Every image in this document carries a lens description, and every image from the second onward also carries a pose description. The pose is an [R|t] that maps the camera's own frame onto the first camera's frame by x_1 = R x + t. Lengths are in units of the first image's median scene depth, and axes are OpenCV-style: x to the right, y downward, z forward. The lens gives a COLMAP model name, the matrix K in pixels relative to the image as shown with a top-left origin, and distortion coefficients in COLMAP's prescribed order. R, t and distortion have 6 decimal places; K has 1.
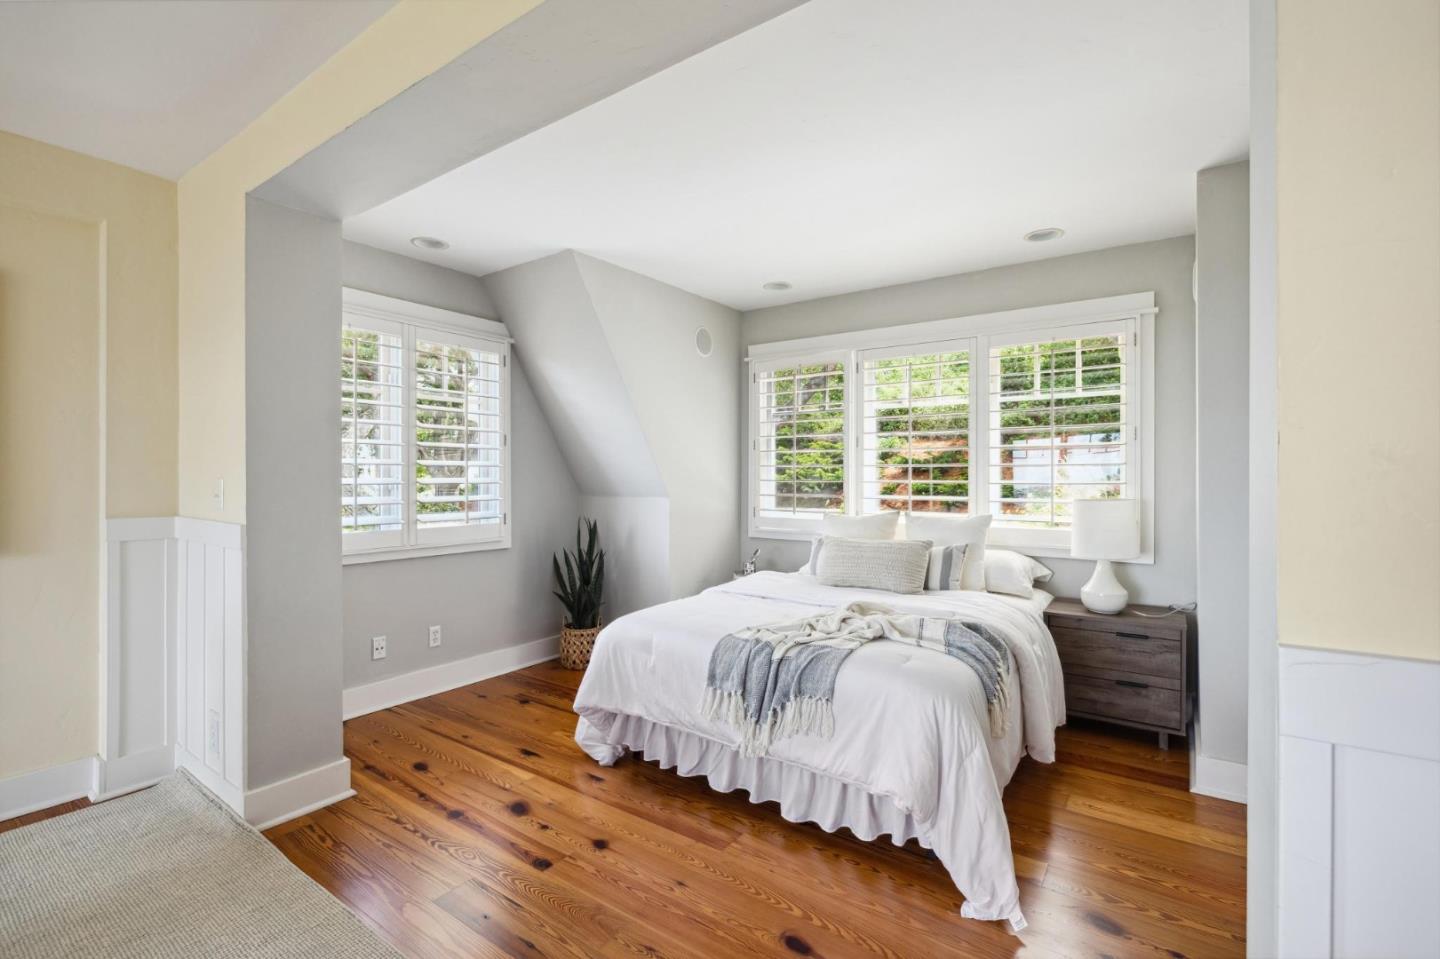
lens RADIAL K [[654.9, 0, 707.6], [0, 654.9, 469.8], [0, 0, 1]] dist [-0.005222, -0.000887]
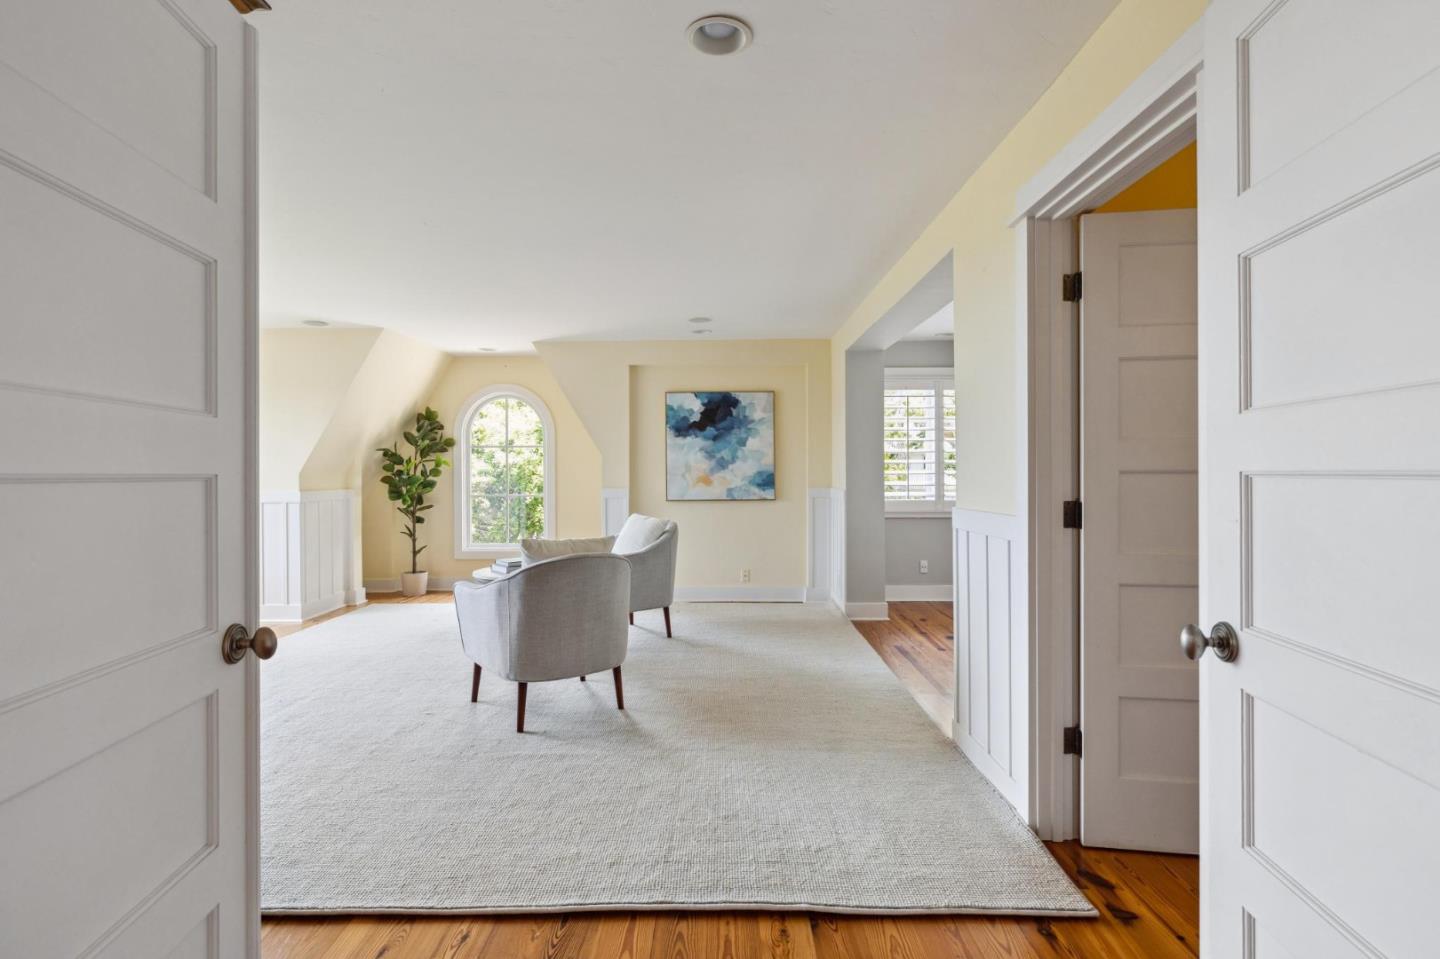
lens RADIAL K [[726.7, 0, 727.1], [0, 726.7, 472.3], [0, 0, 1]] dist [-0.009575, 0.001053]
pose [[0.606011, 0.019026, -0.795228, 1.008544], [-0.001110, 0.999733, 0.023073, -0.041416], [0.795455, -0.013100, 0.605871, -0.848517]]
